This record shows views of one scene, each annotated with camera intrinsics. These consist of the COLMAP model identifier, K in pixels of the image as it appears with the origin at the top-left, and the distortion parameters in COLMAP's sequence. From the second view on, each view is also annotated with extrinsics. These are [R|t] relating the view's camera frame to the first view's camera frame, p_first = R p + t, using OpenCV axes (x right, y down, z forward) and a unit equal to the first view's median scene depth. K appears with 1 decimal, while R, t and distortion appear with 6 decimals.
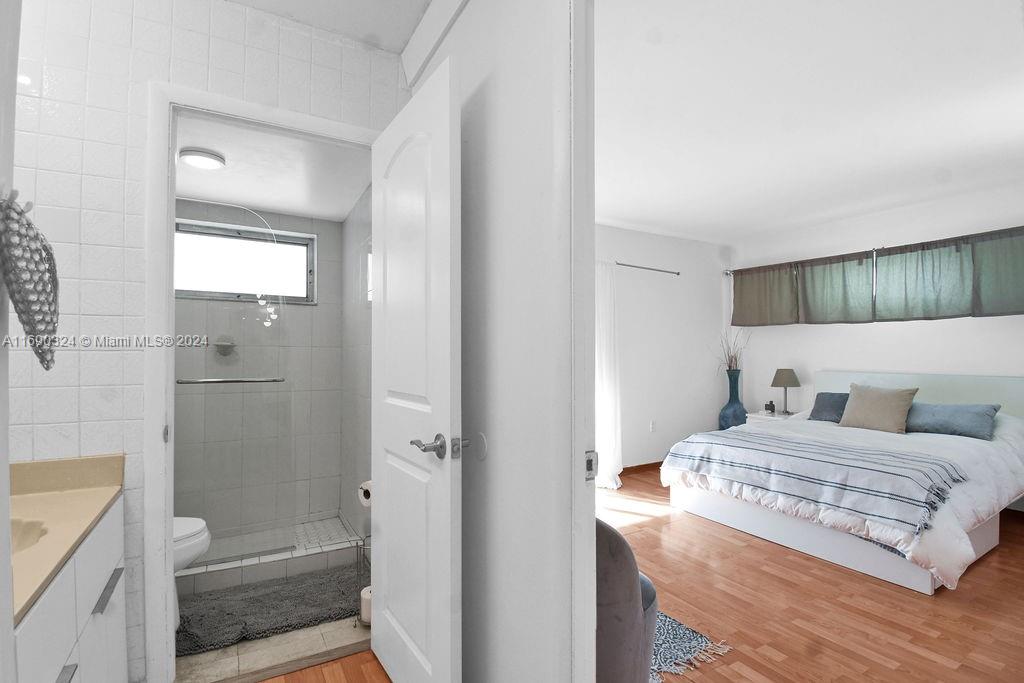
lens RADIAL K [[462.2, 0, 515.5], [0, 462.2, 357.5], [0, 0, 1]] dist [0.026062, -0.000005]
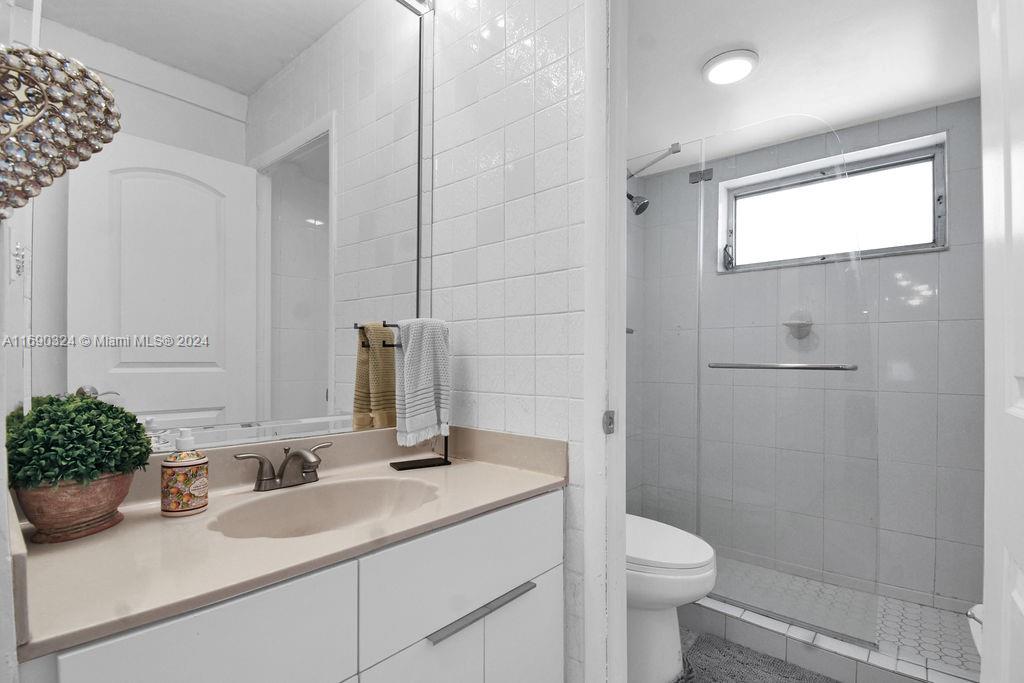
lens RADIAL K [[489.5, 0, 513.9], [0, 489.5, 354.5], [0, 0, 1]] dist [-0.017201, -0.000283]
pose [[0.306658, -0.009371, -0.951774, -0.019035], [-0.003343, 0.999935, -0.010923, 0.034533], [0.951814, 0.006531, 0.306606, 0.345939]]
